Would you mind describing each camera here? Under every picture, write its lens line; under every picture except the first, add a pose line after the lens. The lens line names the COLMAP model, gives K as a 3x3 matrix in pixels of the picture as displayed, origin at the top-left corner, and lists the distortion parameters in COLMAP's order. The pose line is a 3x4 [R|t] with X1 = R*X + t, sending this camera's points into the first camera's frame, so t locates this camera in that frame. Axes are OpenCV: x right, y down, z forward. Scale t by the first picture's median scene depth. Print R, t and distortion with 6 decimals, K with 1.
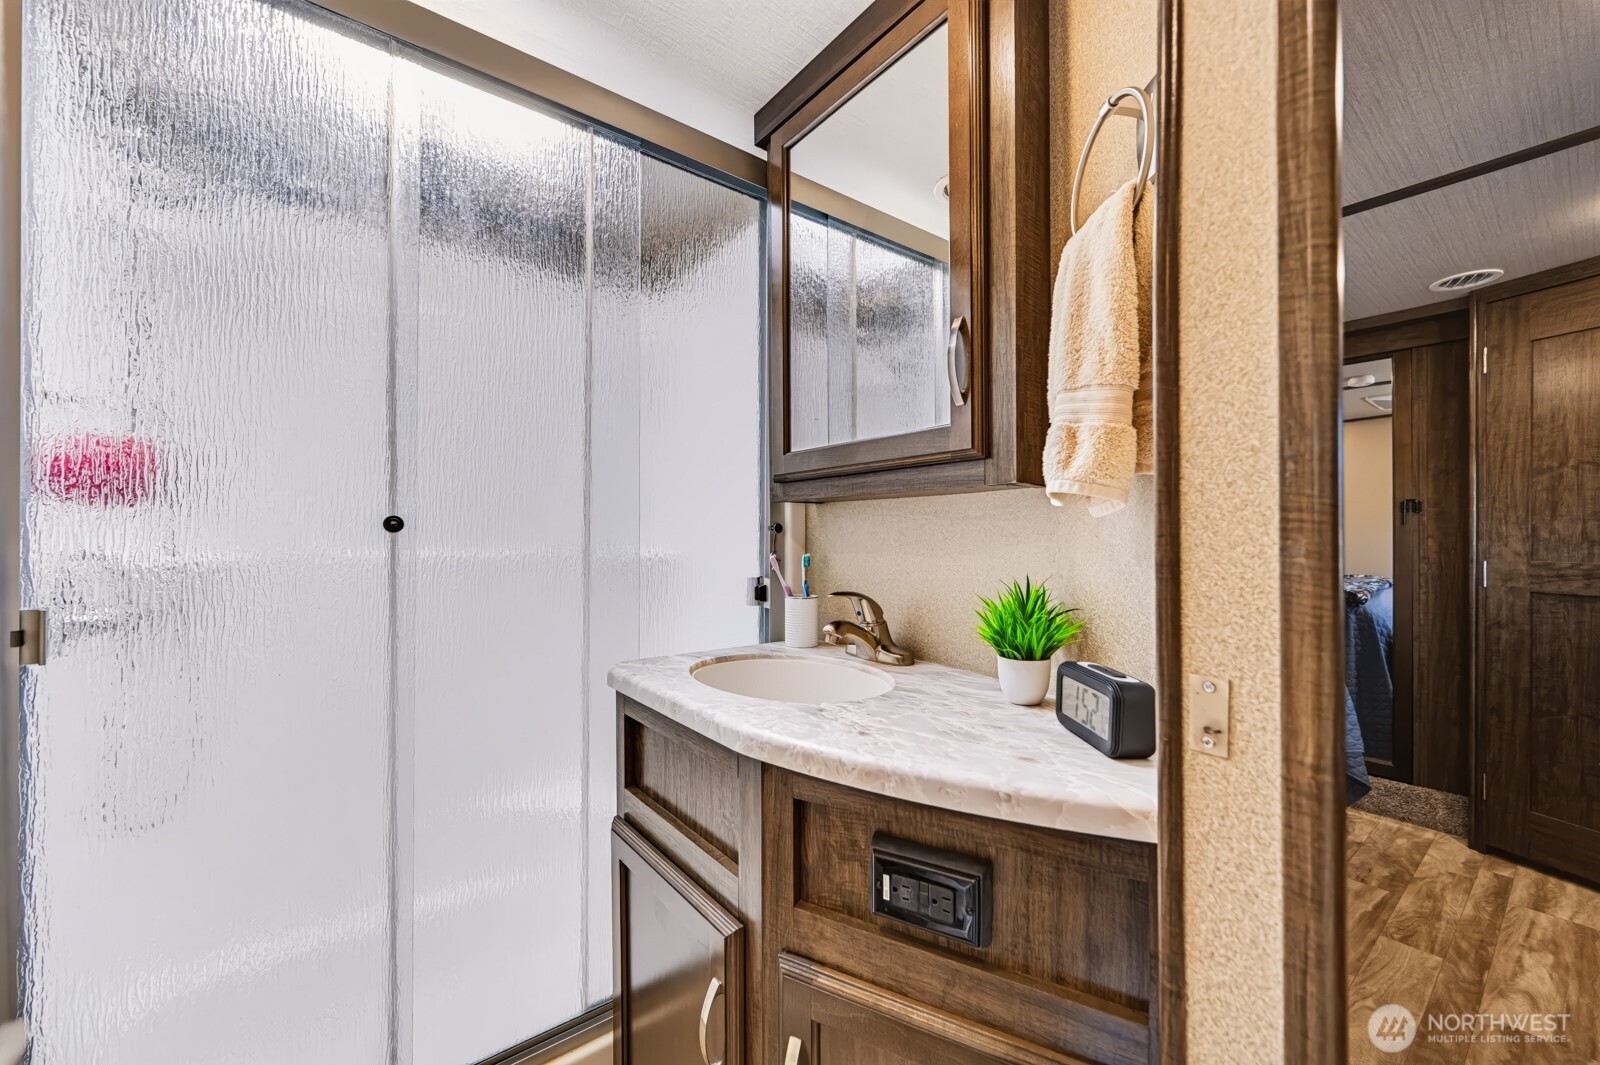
lens RADIAL K [[635.9, 0, 804.0], [0, 635.9, 535.5], [0, 0, 1]] dist [0.000622, 0.000277]
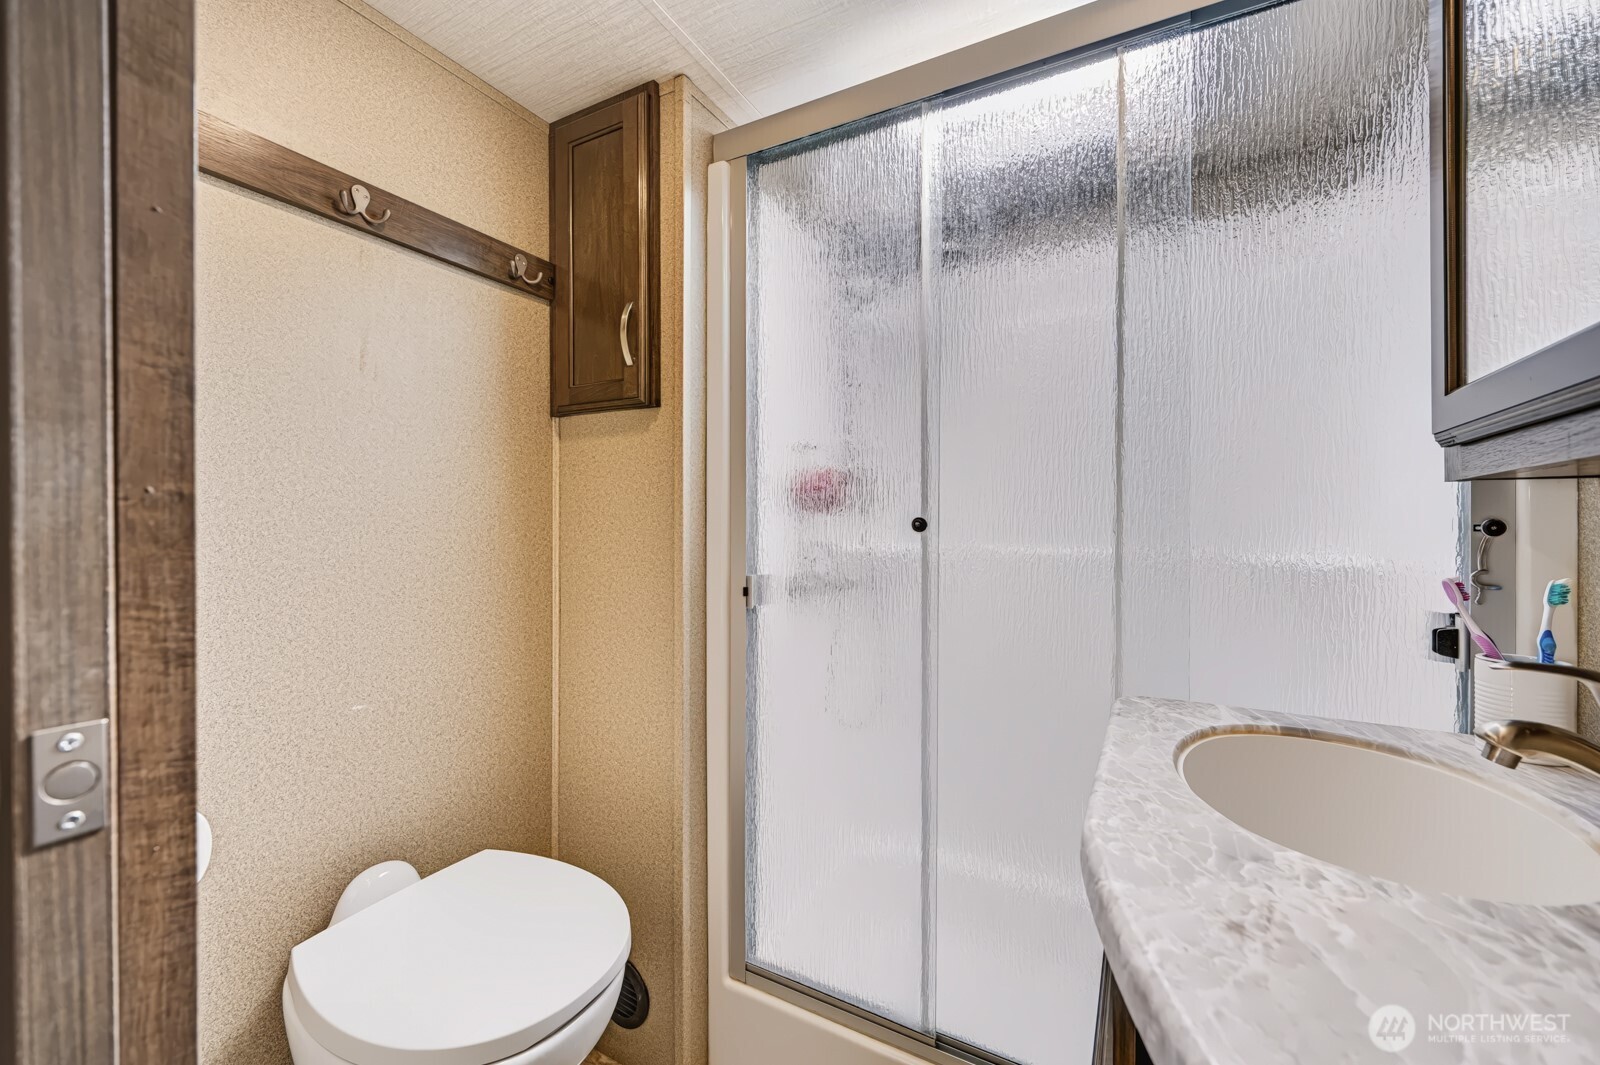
lens RADIAL K [[635.9, 0, 802.4], [0, 635.9, 527.1], [0, 0, 1]] dist [0.000622, 0.000277]
pose [[0.395907, 0.001041, -0.918290, 0.323218], [-0.007830, 0.999967, -0.002242, -0.008843], [0.918257, 0.008078, 0.395902, 0.351290]]
